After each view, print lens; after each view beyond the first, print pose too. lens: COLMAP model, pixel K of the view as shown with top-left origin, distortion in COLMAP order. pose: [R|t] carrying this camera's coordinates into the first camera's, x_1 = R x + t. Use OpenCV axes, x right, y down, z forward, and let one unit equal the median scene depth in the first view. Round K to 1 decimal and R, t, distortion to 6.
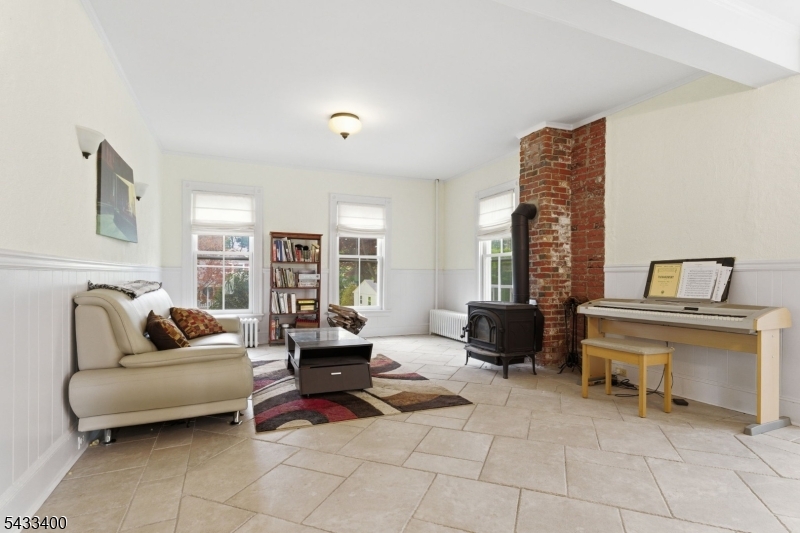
lens RADIAL K [[400.9, 0, 395.6], [0, 400.9, 273.6], [0, 0, 1]] dist [-0.000497, -0.001955]
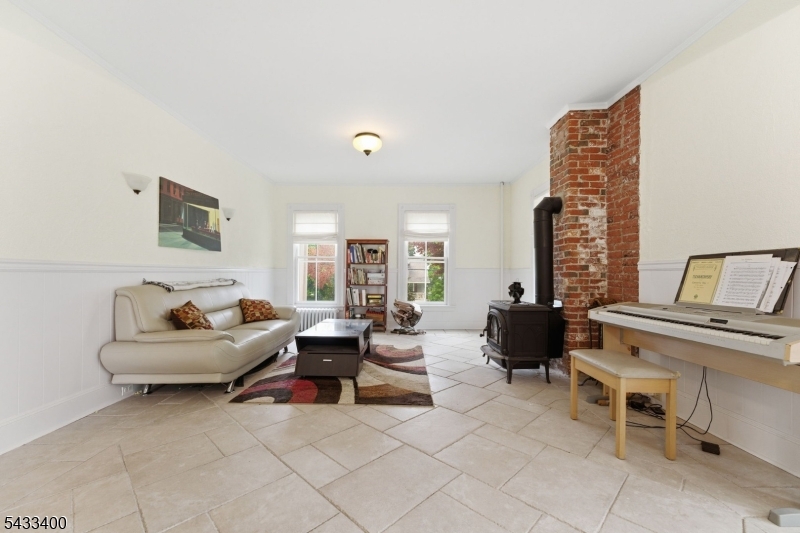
lens RADIAL K [[332.8, 0, 396.7], [0, 332.8, 270.9], [0, 0, 1]] dist [-0.002050, 0.000434]
pose [[0.916925, -0.005002, -0.399028, 0.336208], [0.003088, 0.999980, -0.005439, -0.000729], [0.399047, 0.003755, 0.916923, 0.166768]]
